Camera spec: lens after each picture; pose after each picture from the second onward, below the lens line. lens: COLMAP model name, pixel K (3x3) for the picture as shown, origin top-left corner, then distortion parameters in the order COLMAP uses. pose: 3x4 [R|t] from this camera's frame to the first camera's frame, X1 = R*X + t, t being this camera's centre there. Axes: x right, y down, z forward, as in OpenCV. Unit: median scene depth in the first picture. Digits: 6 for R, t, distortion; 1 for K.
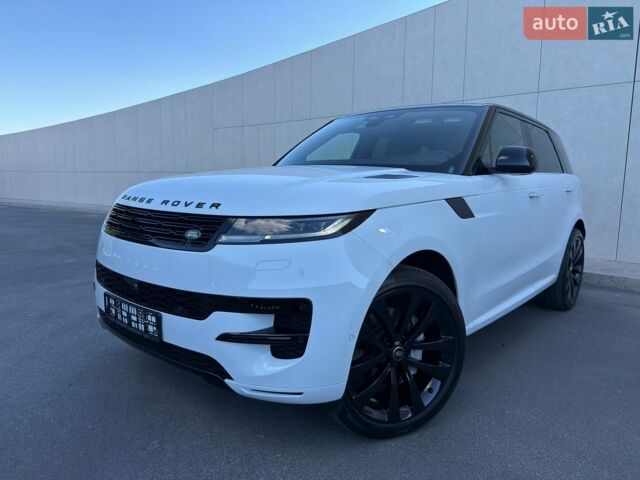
lens RADIAL K [[448.7, 0, 320.0], [0, 448.7, 240.0], [0, 0, 1]] dist [0.004826, -0.000427]
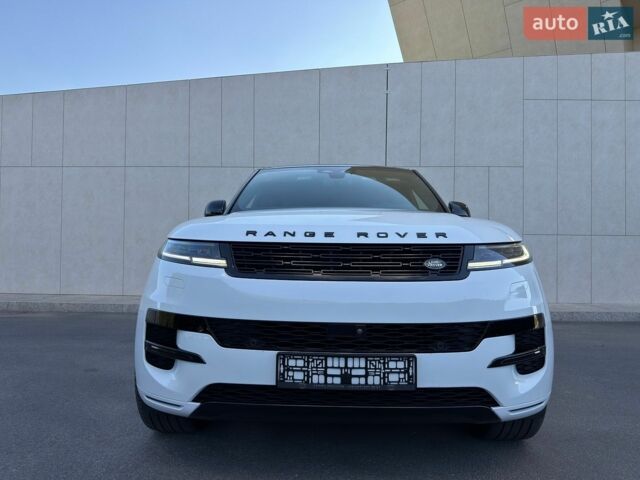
lens RADIAL K [[448.7, 0, 320.0], [0, 448.7, 240.0], [0, 0, 1]] dist [0.004826, -0.000427]
pose [[0.765082, 0.008016, 0.643883, -1.081169], [0.087859, 0.989272, -0.116713, 0.027012], [-0.637911, 0.145866, 0.756170, 0.424003]]
